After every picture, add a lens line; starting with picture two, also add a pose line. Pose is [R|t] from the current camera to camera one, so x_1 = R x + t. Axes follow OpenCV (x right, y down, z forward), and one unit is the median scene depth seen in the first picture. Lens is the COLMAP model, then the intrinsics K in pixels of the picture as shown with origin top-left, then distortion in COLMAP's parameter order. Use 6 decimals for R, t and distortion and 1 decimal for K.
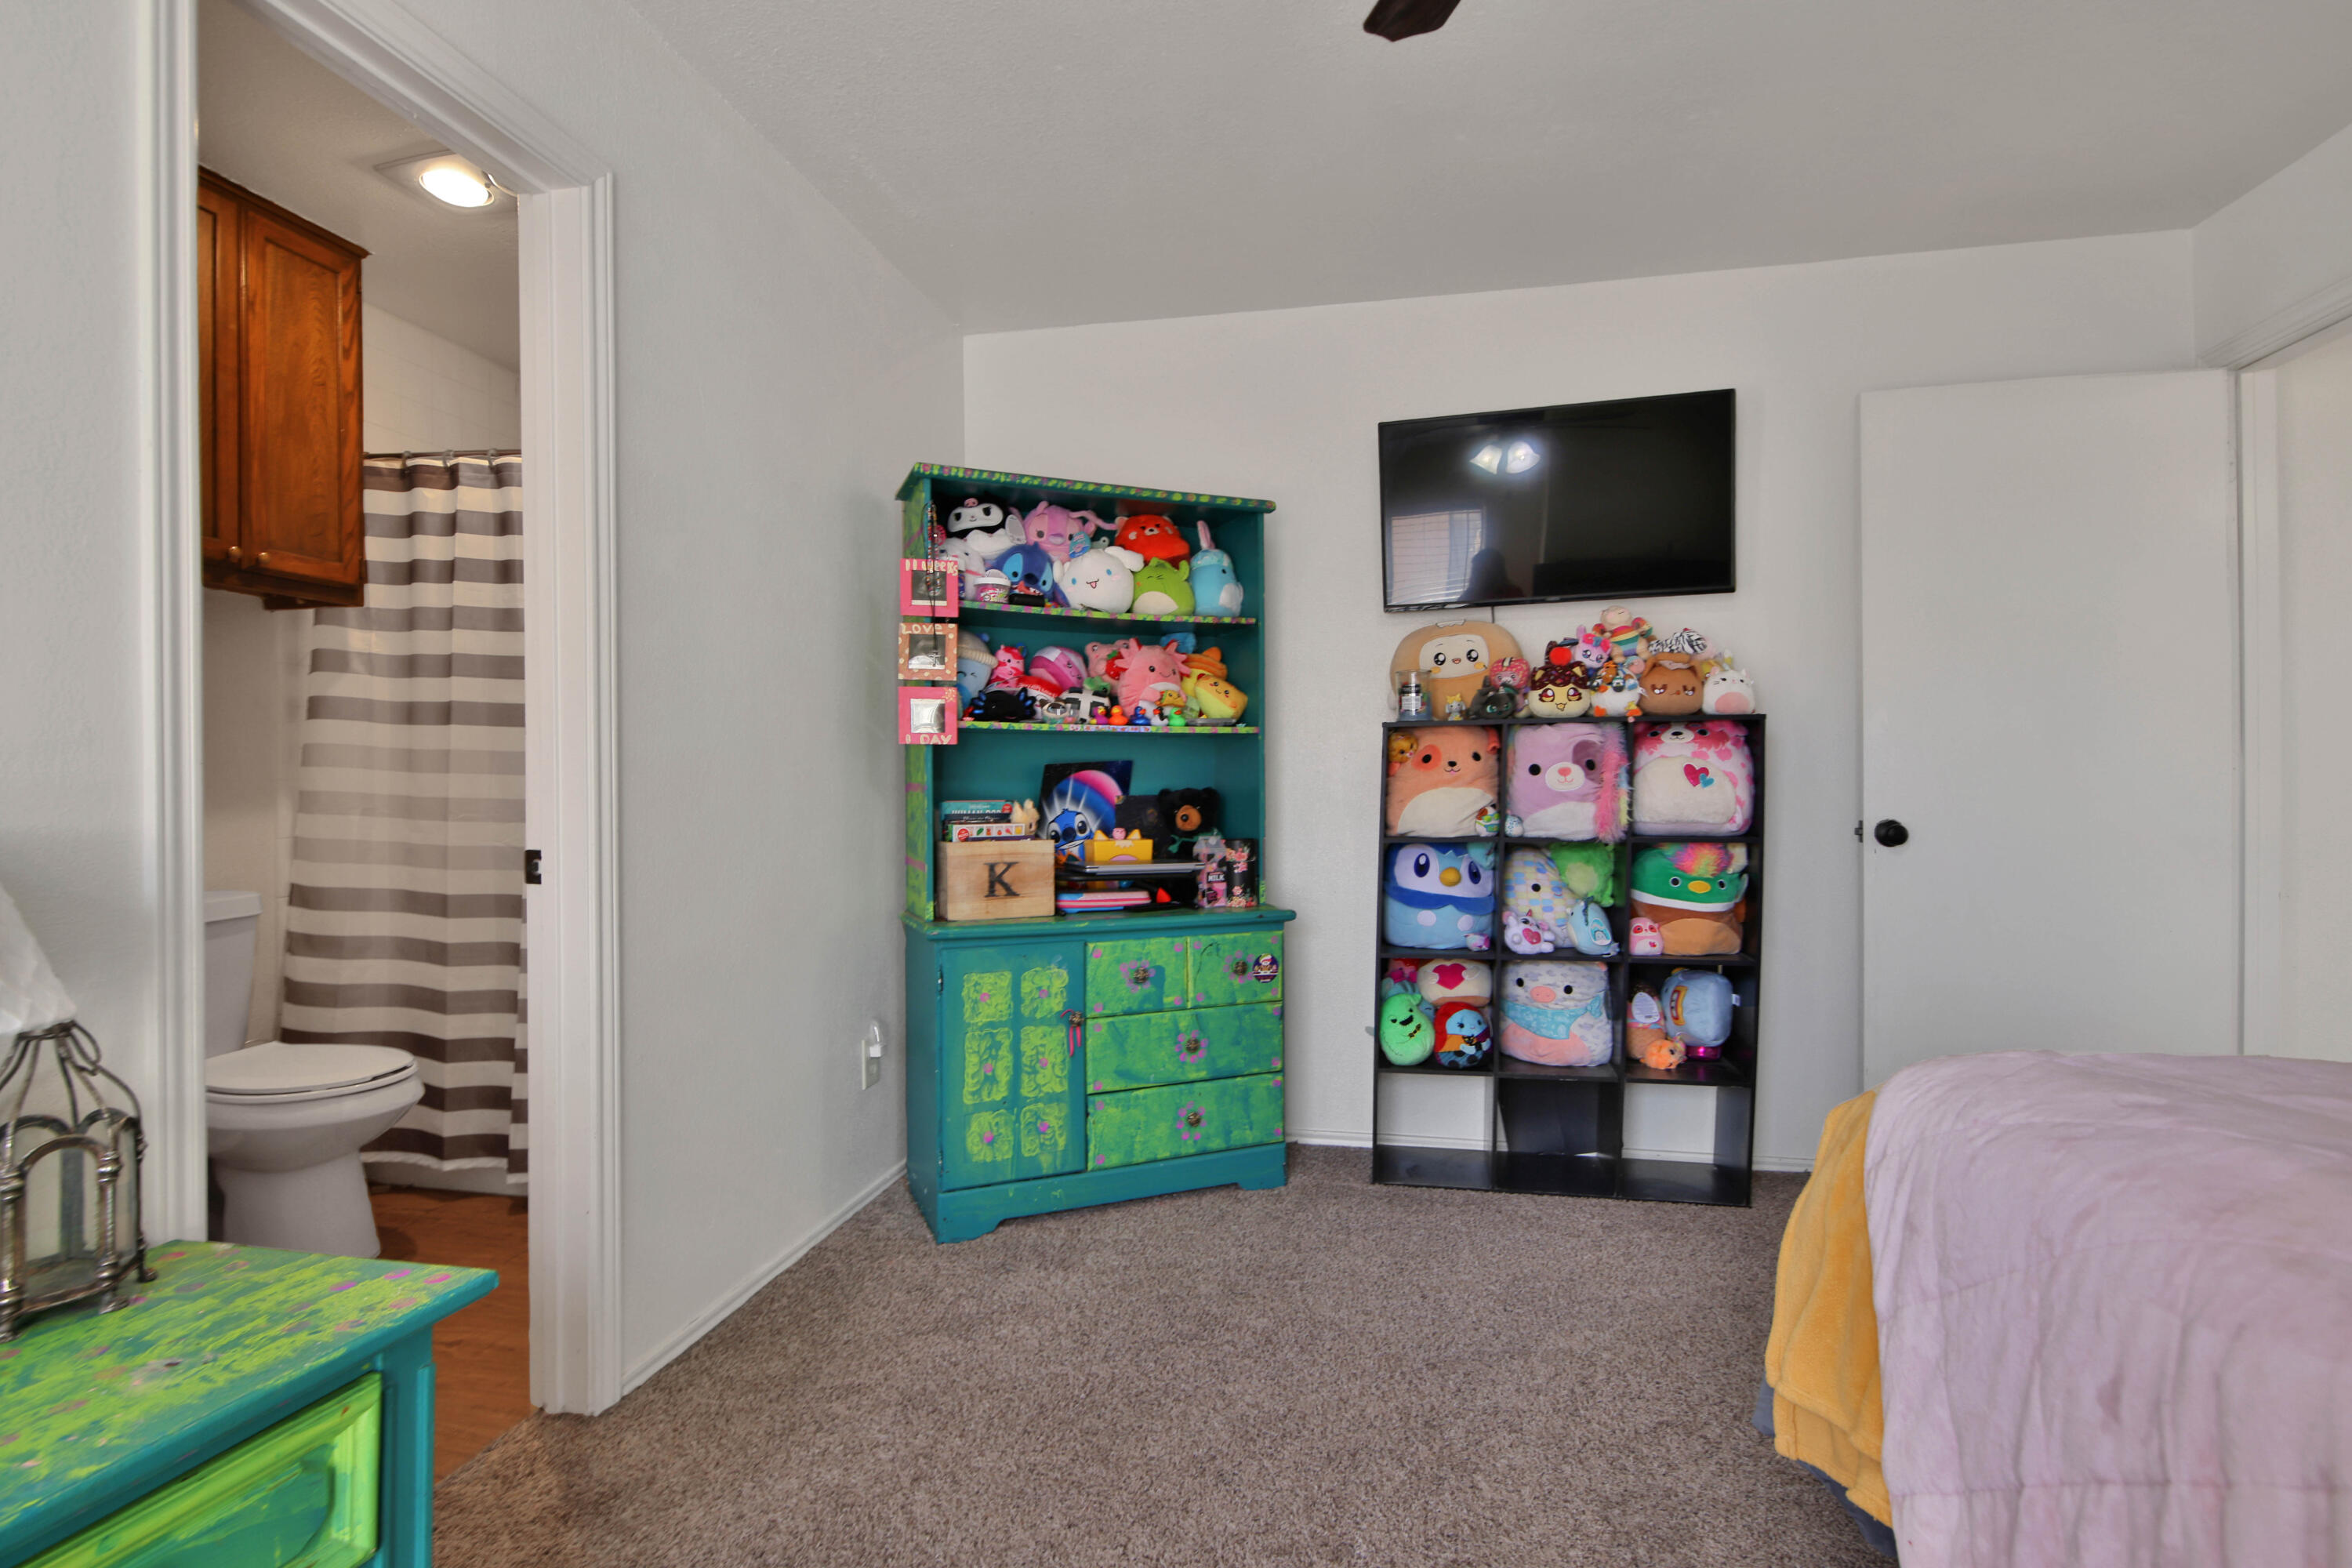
lens RADIAL K [[1094.0, 0, 1151.1], [0, 1094.0, 797.3], [0, 0, 1]] dist [-0.001987, -0.008848]
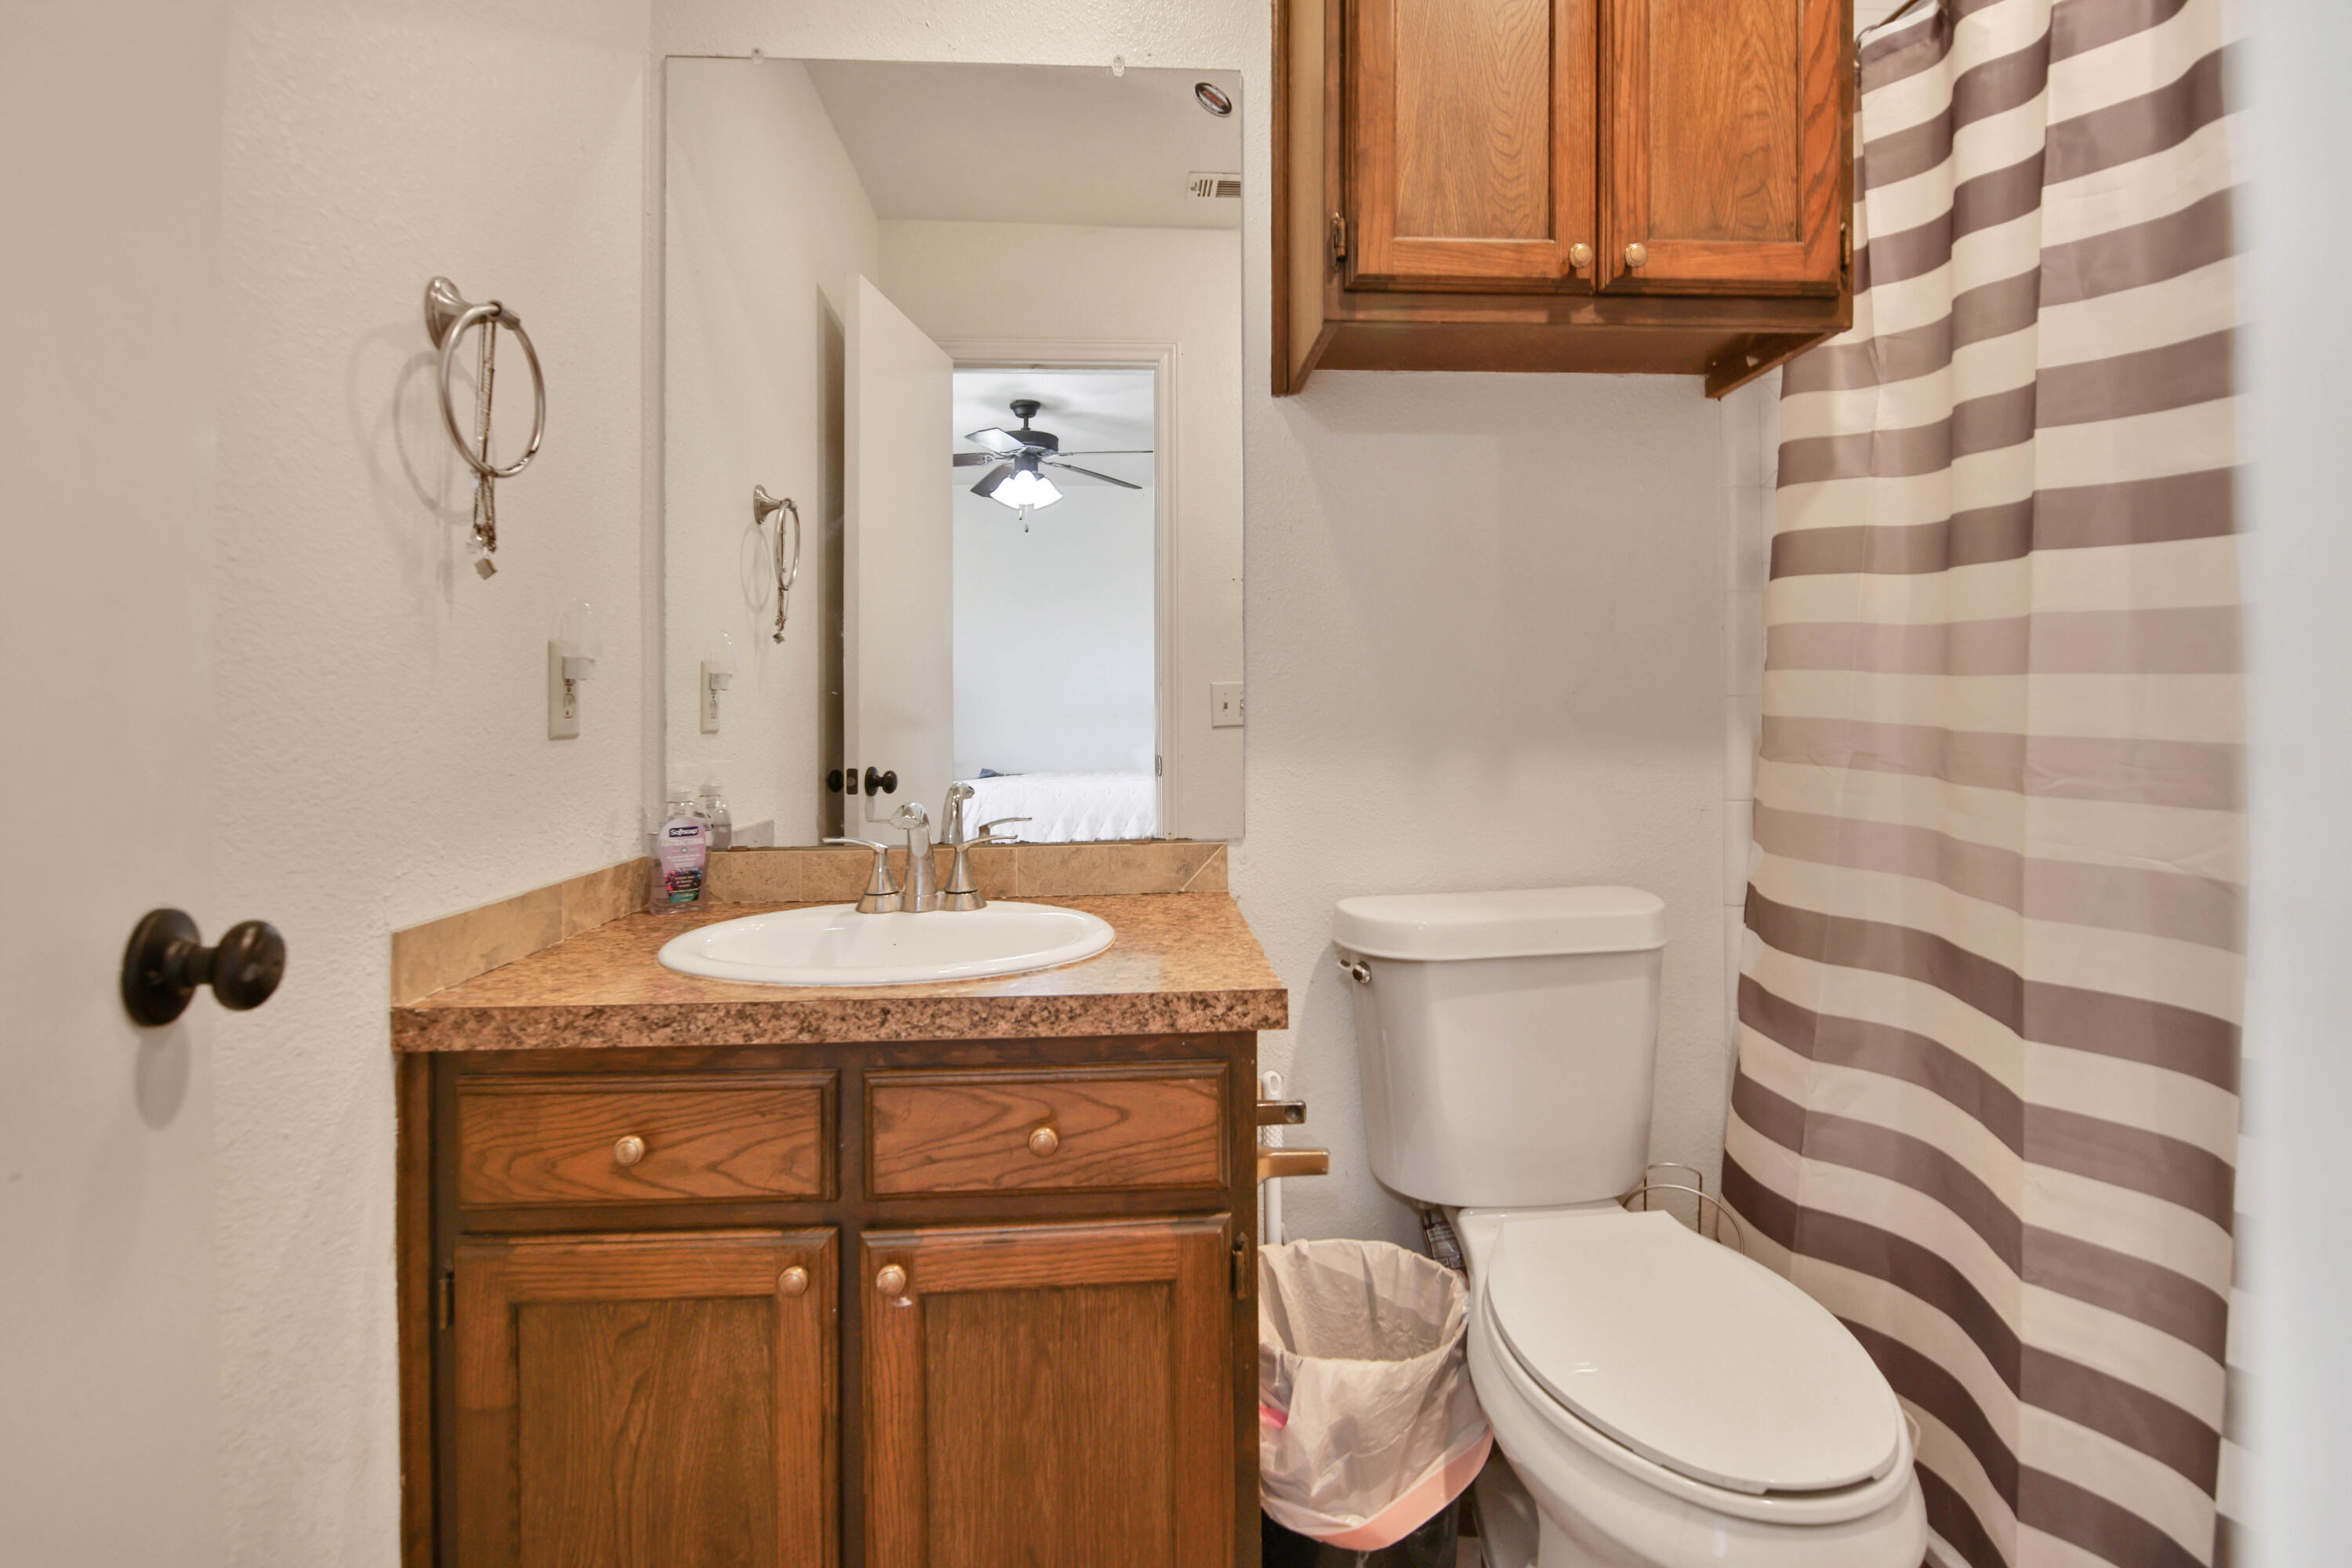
lens RADIAL K [[1094.0, 0, 1232.0], [0, 1094.0, 720.9], [0, 0, 1]] dist [-0.001987, -0.008848]
pose [[0.301387, 0.010299, -0.953446, -0.345505], [0.002032, 0.999932, 0.011443, -0.010260], [0.953500, -0.005387, 0.301345, 0.593154]]
